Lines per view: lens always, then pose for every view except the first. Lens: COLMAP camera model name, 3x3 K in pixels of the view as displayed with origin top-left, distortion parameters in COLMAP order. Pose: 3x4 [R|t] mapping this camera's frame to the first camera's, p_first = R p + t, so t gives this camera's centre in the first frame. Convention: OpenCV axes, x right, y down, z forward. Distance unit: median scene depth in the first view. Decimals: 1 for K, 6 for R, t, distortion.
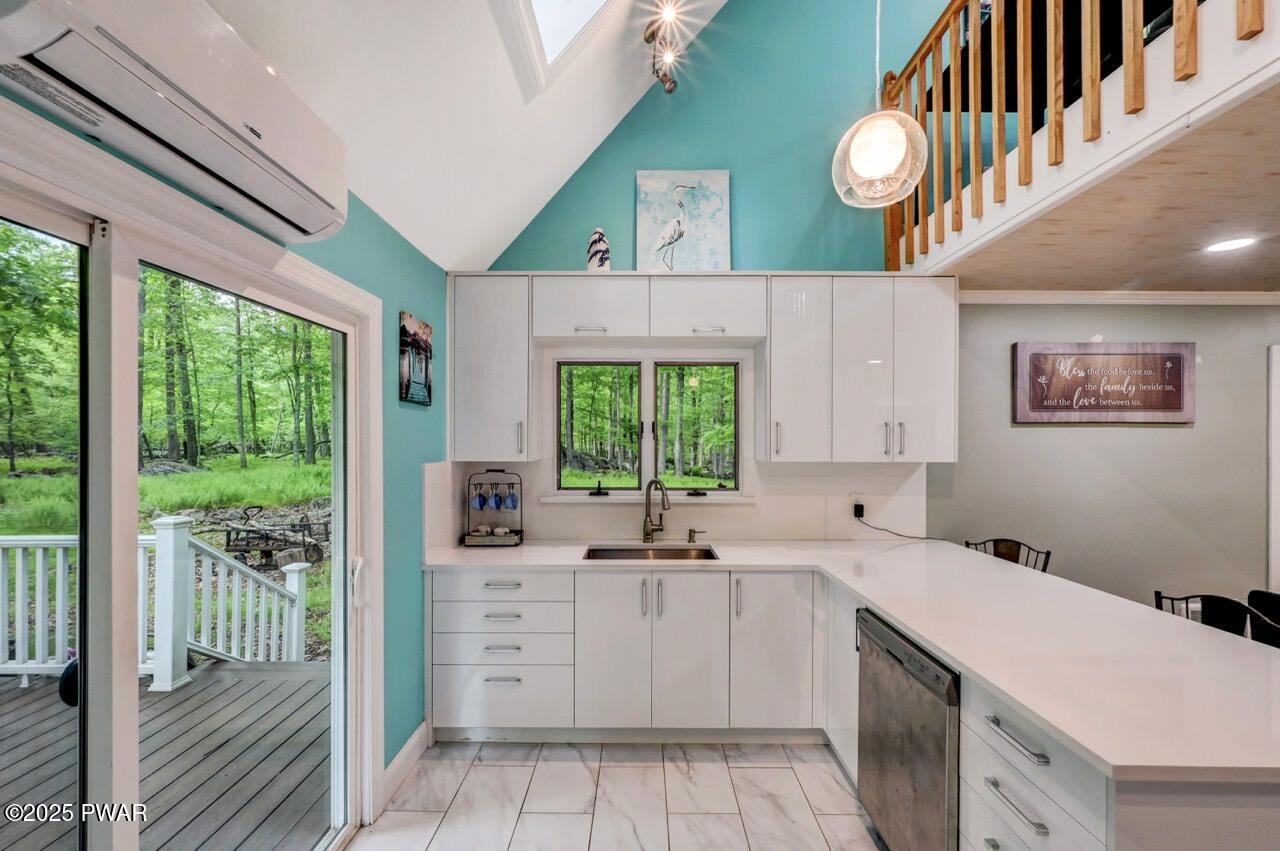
lens RADIAL K [[517.5, 0, 640.1], [0, 517.5, 442.1], [0, 0, 1]] dist [0.000354, 0.000395]
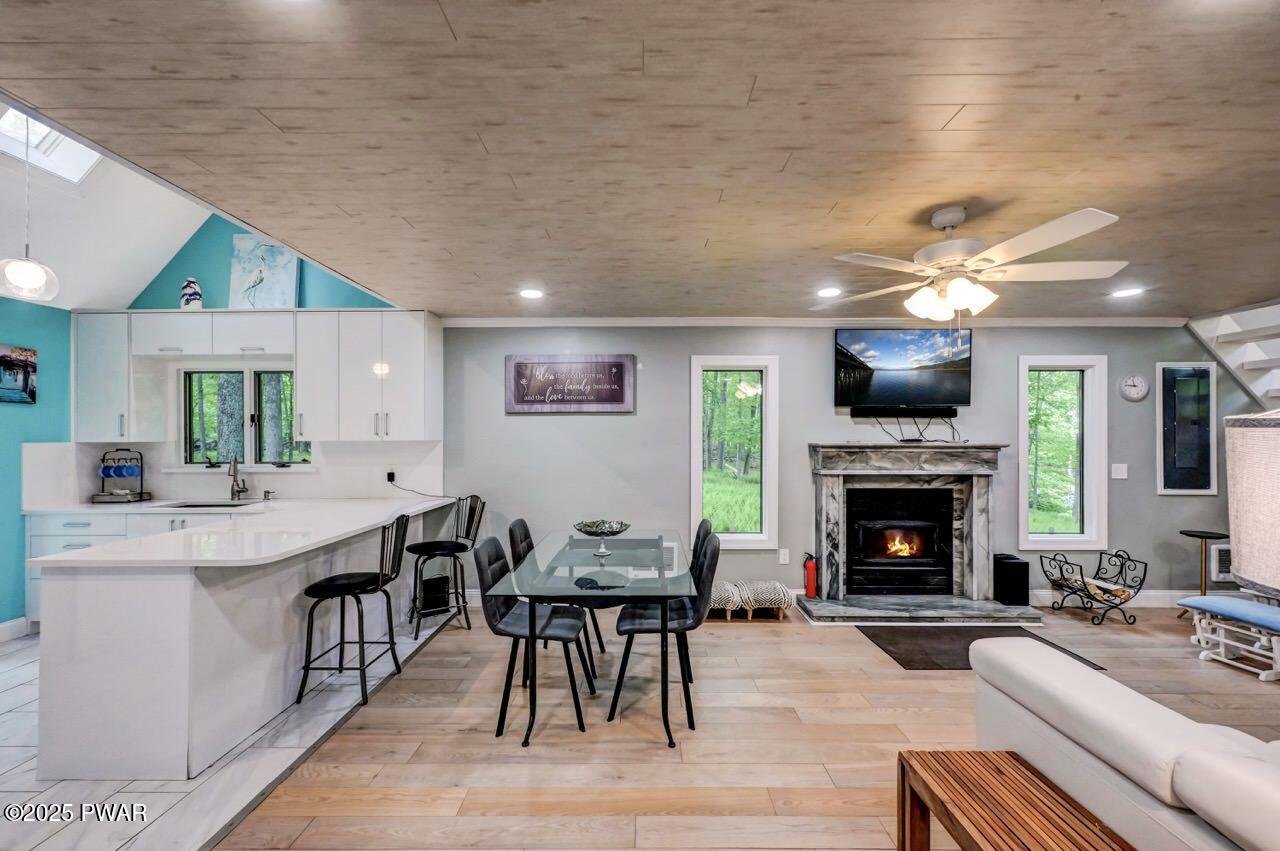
lens RADIAL K [[510.6, 0, 641.3], [0, 510.6, 435.2], [0, 0, 1]] dist [-0.001373, 0.000358]
pose [[0.999965, -0.006804, -0.004884, 1.109137], [0.006780, 0.999965, -0.004816, 0.031794], [0.004916, 0.004782, 0.999976, -0.371840]]
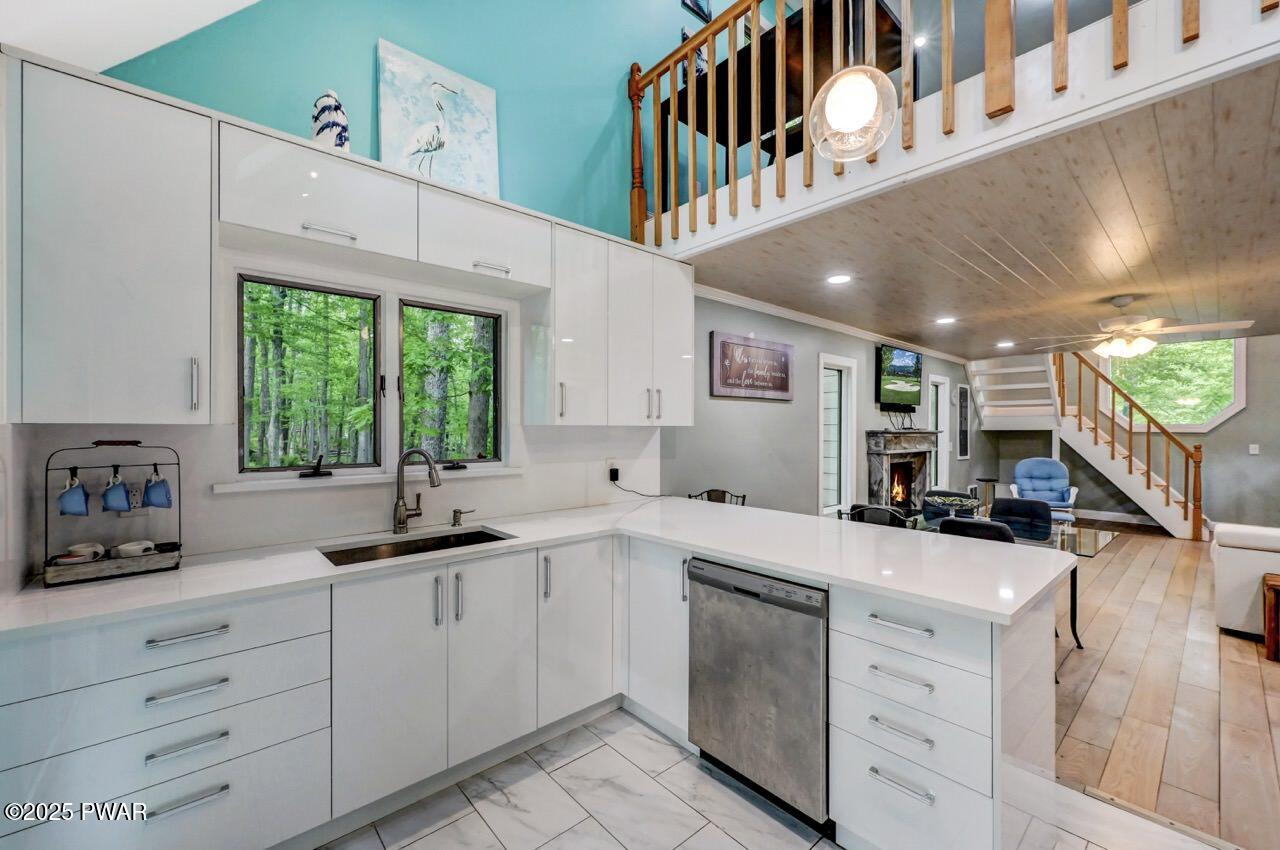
lens RADIAL K [[515.2, 0, 644.0], [0, 515.2, 427.4], [0, 0, 1]] dist [0.001777, 0.000227]
pose [[0.746281, -0.001871, 0.665628, -0.219469], [0.002146, 0.999998, 0.000405, 0.038292], [-0.665627, 0.001126, 0.746283, 0.193084]]
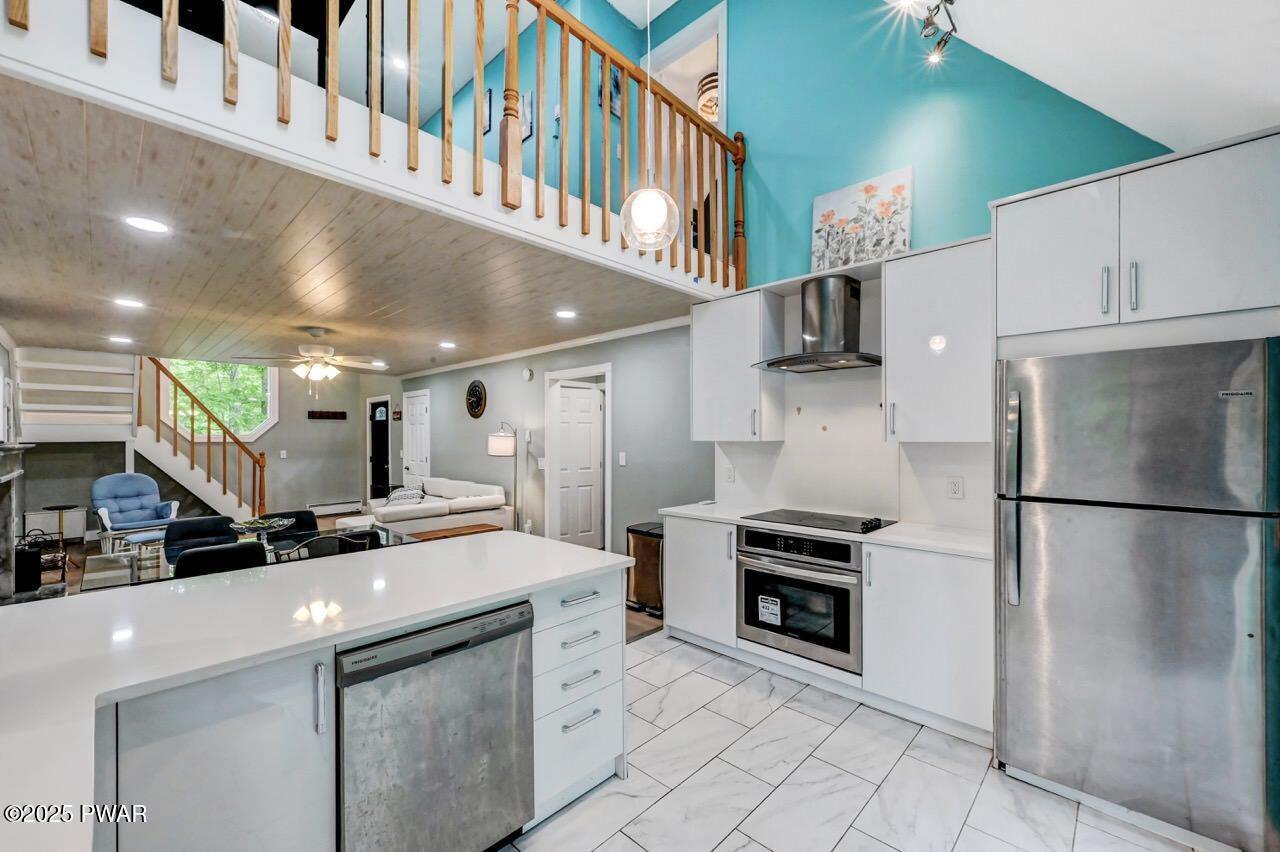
lens RADIAL K [[517.5, 0, 640.1], [0, 517.5, 442.6], [0, 0, 1]] dist [0.000354, 0.000395]
pose [[-0.721672, -0.012400, 0.692124, -0.204221], [-0.001992, 0.999873, 0.015837, 0.023830], [-0.692232, 0.010050, -0.721605, 0.809887]]
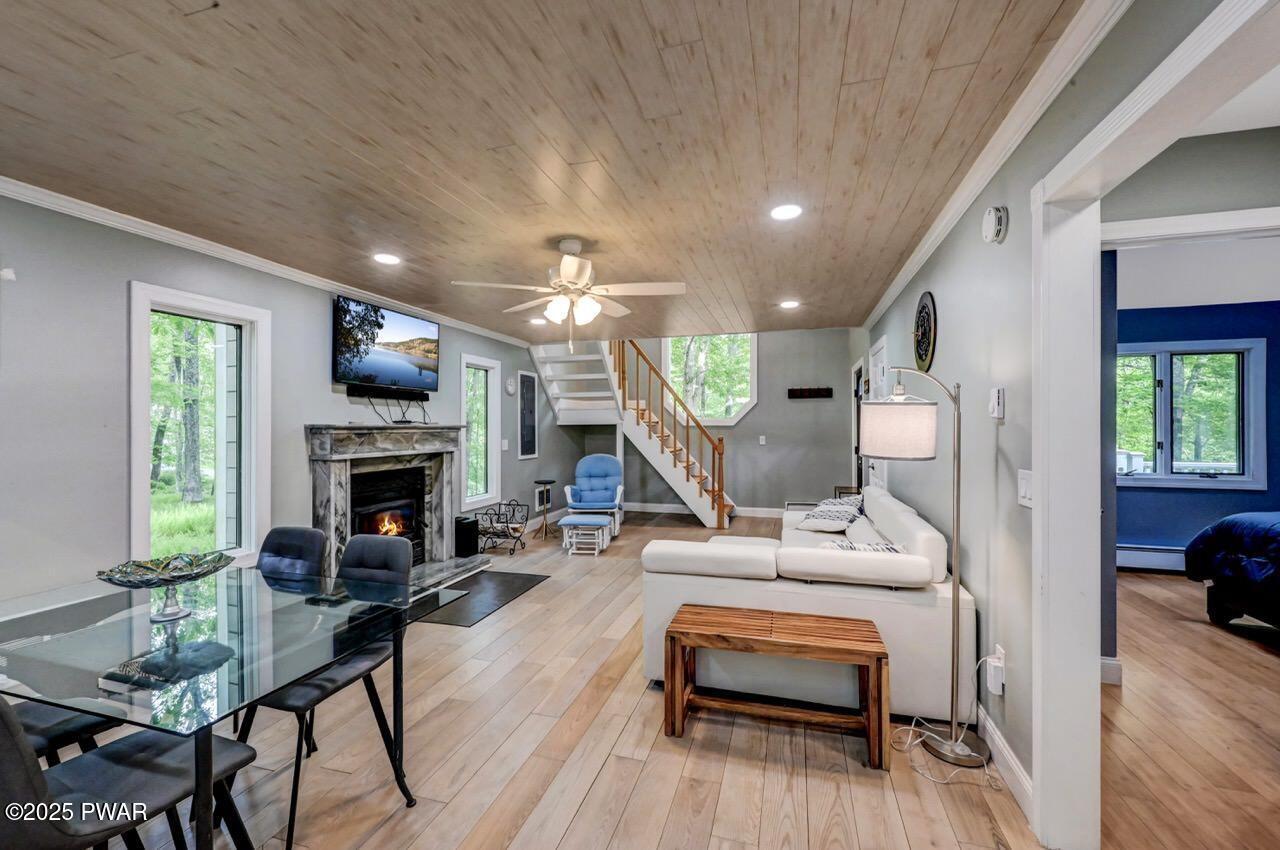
lens RADIAL K [[517.0, 0, 640.0], [0, 517.0, 425.0], [0, 0, 1]] dist [0.001526, 0.000132]
pose [[0.282725, -0.005571, 0.959185, 0.650788], [0.006274, 0.999972, 0.003959, 0.051552], [-0.959180, 0.004898, 0.282753, -0.034726]]
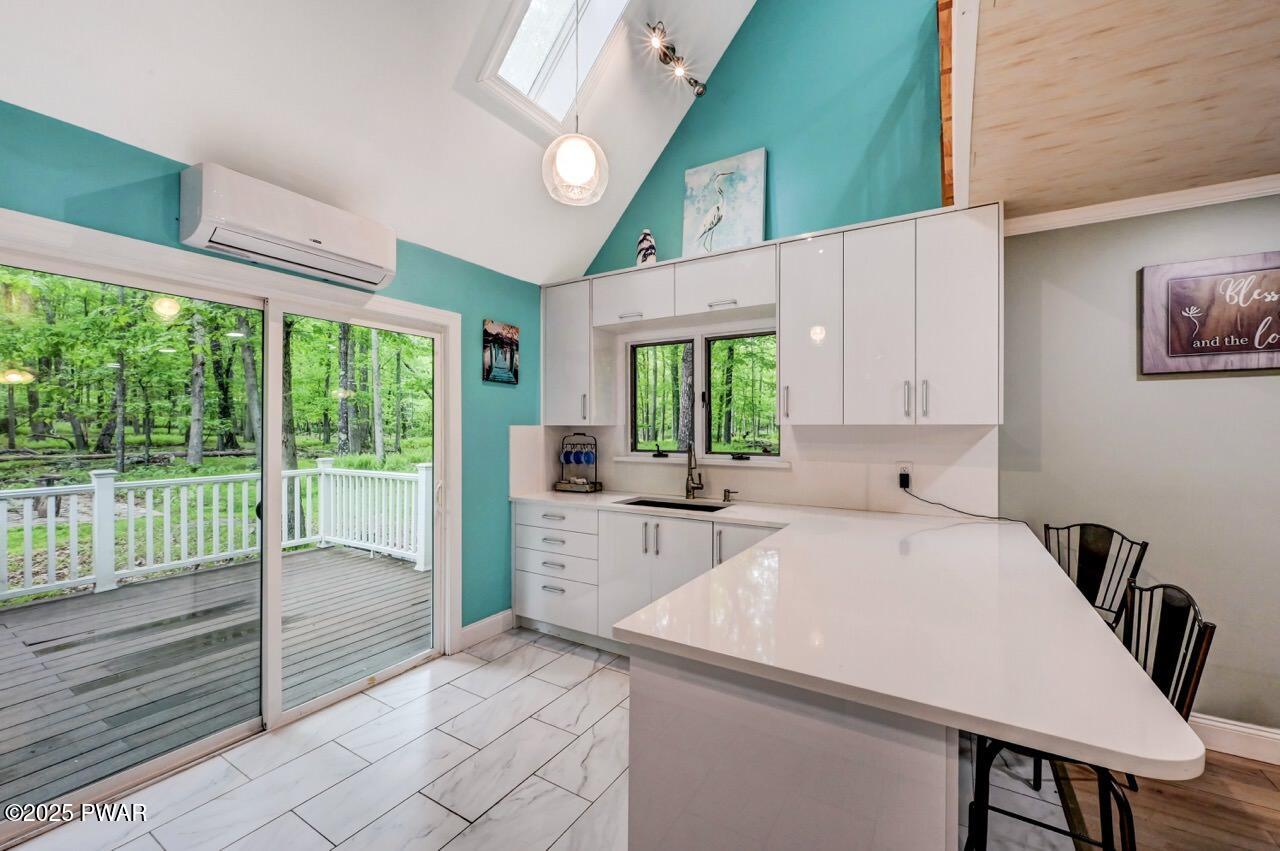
lens RADIAL K [[509.9, 0, 641.7], [0, 509.9, 427.5], [0, 0, 1]] dist [-0.001221, 0.000227]
pose [[0.855954, -0.002511, -0.517046, 0.493115], [-0.000755, 0.999981, -0.006105, 0.045387], [0.517051, 0.005616, 0.855936, -0.002653]]
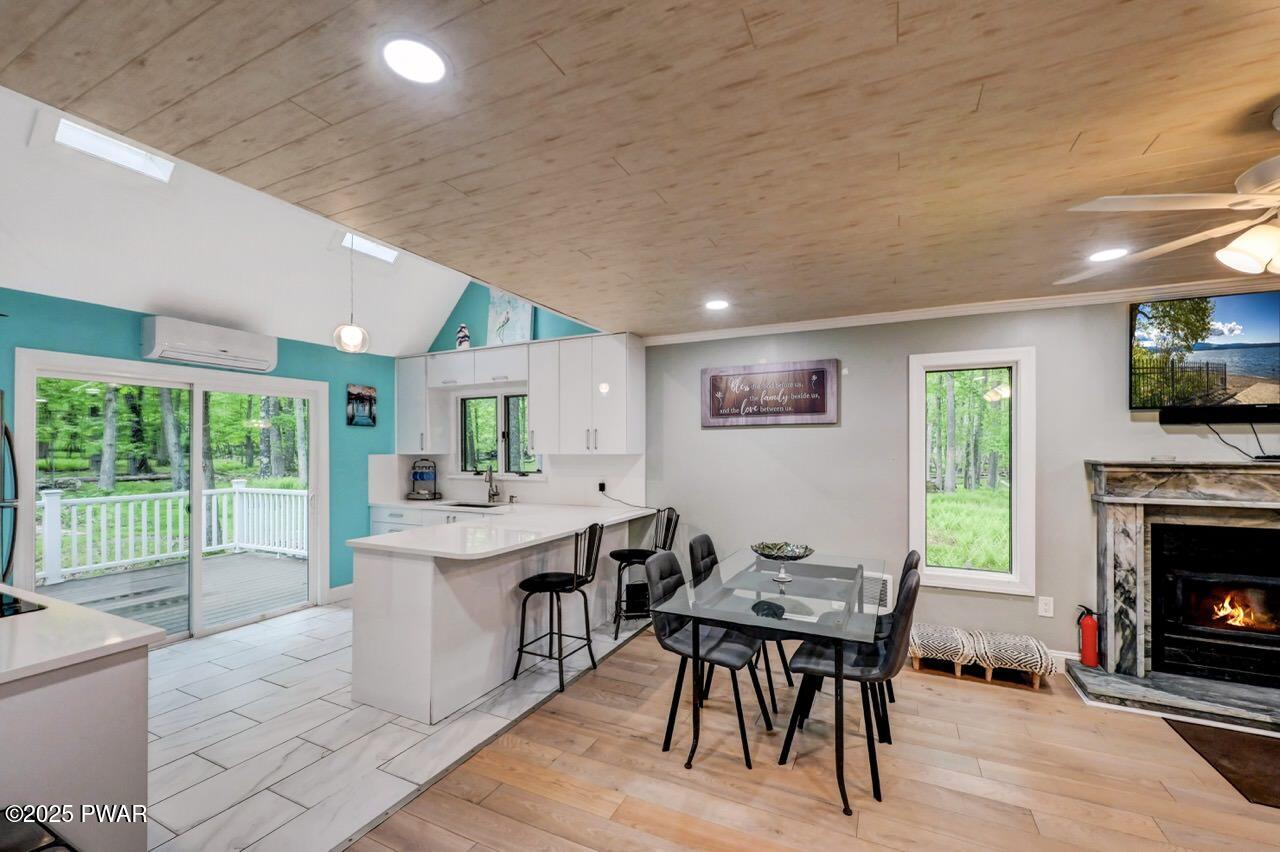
lens RADIAL K [[518.4, 0, 646.5], [0, 518.4, 445.4], [0, 0, 1]] dist [0.000344, 0.000249]
pose [[0.901928, -0.009276, -0.431786, 1.206828], [0.006102, 0.999943, -0.008736, 0.024473], [0.431842, 0.005245, 0.901934, -0.322182]]
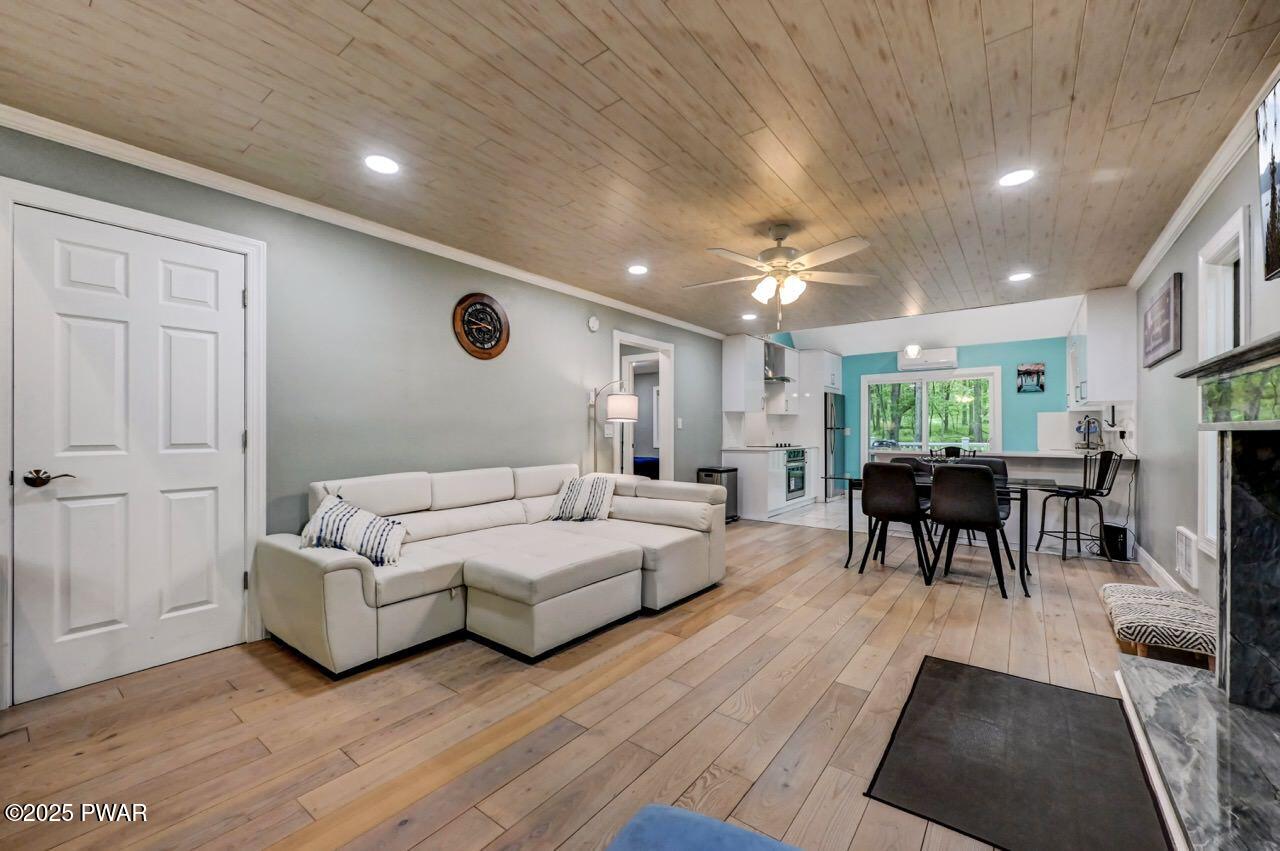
lens RADIAL K [[502.5, 0, 644.2], [0, 502.5, 432.7], [0, 0, 1]] dist [-0.001589, -0.000032]
pose [[-0.600283, -0.002689, -0.799783, 2.520736], [-0.004796, 0.999988, 0.000237, 0.131718], [0.799773, 0.003978, -0.600289, 0.753191]]
